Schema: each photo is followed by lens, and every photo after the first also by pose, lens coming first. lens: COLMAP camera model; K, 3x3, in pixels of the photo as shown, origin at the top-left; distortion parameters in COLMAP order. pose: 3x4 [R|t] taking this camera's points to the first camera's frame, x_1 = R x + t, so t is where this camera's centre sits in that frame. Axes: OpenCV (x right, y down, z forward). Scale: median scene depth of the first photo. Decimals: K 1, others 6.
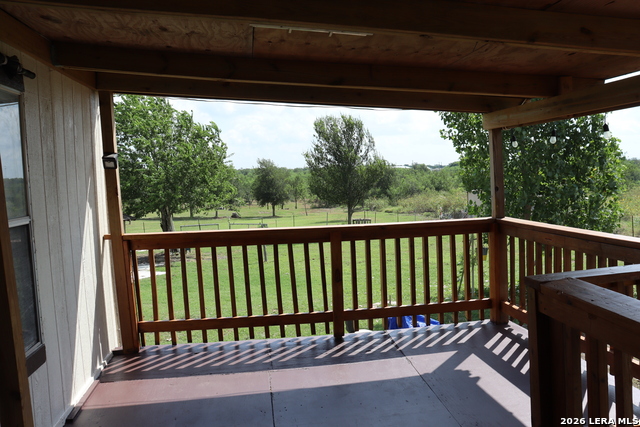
lens RADIAL K [[521.4, 0, 320.0], [0, 521.4, 213.5], [0, 0, 1]] dist [-0.173380, 0.134109]
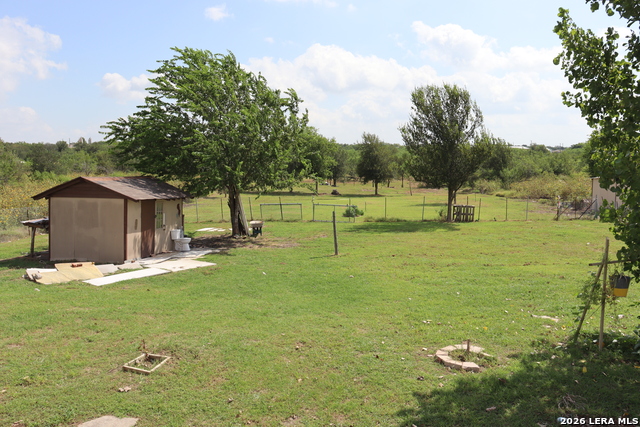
lens RADIAL K [[521.4, 0, 320.0], [0, 521.4, 213.5], [0, 0, 1]] dist [-0.173380, 0.134109]
pose [[0.976553, 0.050023, -0.209386, 0.026202], [-0.040346, 0.997922, 0.050238, -0.009314], [0.211464, -0.040613, 0.976542, 0.109163]]
